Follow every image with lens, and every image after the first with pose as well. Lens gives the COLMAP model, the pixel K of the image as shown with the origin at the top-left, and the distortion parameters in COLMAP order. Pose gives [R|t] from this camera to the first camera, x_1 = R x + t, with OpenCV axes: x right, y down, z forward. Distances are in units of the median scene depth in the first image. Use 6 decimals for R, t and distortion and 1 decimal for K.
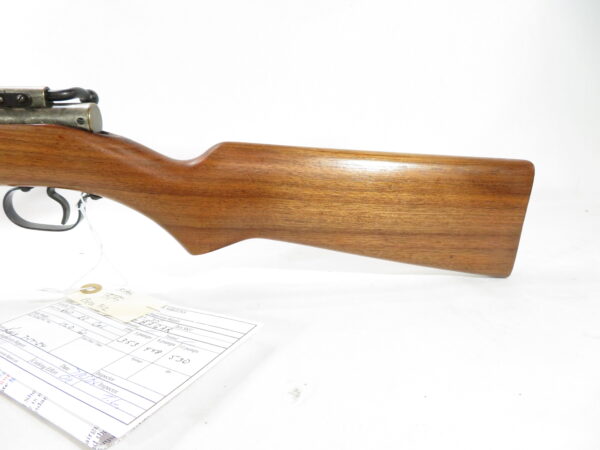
lens RADIAL K [[428.9, 0, 300.0], [0, 428.9, 225.0], [0, 0, 1]] dist [-0.001358, 0.000303]
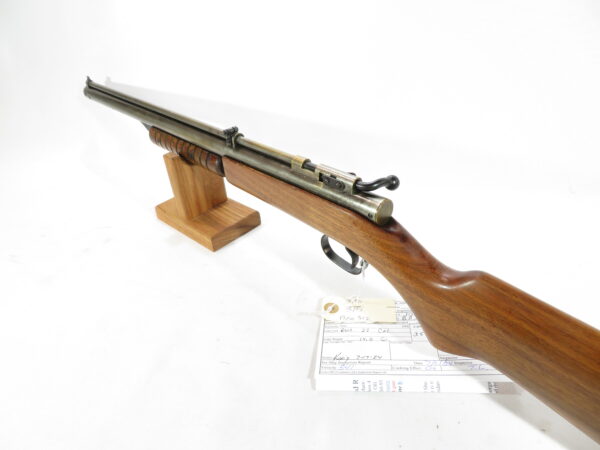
lens RADIAL K [[428.9, 0, 300.0], [0, 428.9, 225.0], [0, 0, 1]] dist [-0.001358, 0.000303]
pose [[0.628890, 0.394309, -0.670088, 0.171540], [-0.193513, 0.914117, 0.356290, -0.563544], [0.753027, -0.094396, 0.651183, 0.050305]]
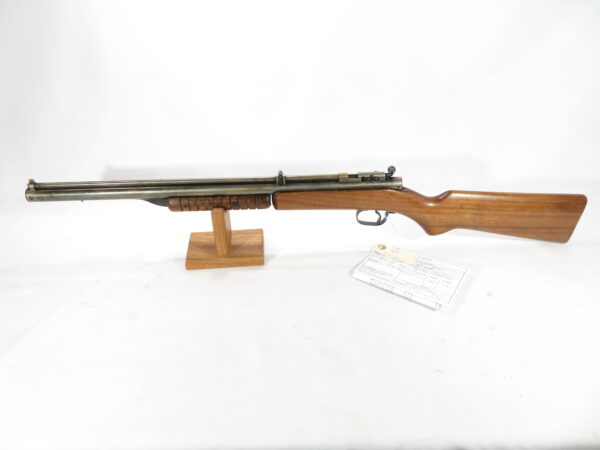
lens RADIAL K [[428.9, 0, 300.0], [0, 428.9, 225.0], [0, 0, 1]] dist [-0.001358, 0.000303]
pose [[0.998565, 0.019676, -0.049809, -0.869252], [-0.005414, 0.962390, 0.271616, -0.636534], [0.053279, -0.270957, 0.961116, -1.313675]]
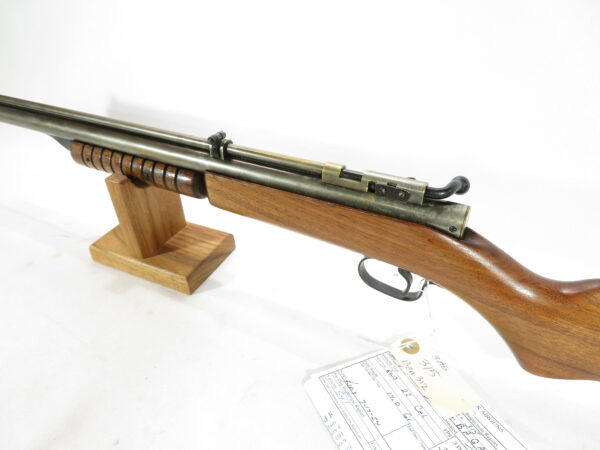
lens RADIAL K [[428.9, 0, 300.0], [0, 428.9, 225.0], [0, 0, 1]] dist [-0.001358, 0.000303]
pose [[0.832033, 0.297590, -0.468147, -0.321201], [-0.160172, 0.936860, 0.310868, -0.456738], [0.531099, -0.183668, 0.827164, 0.016059]]
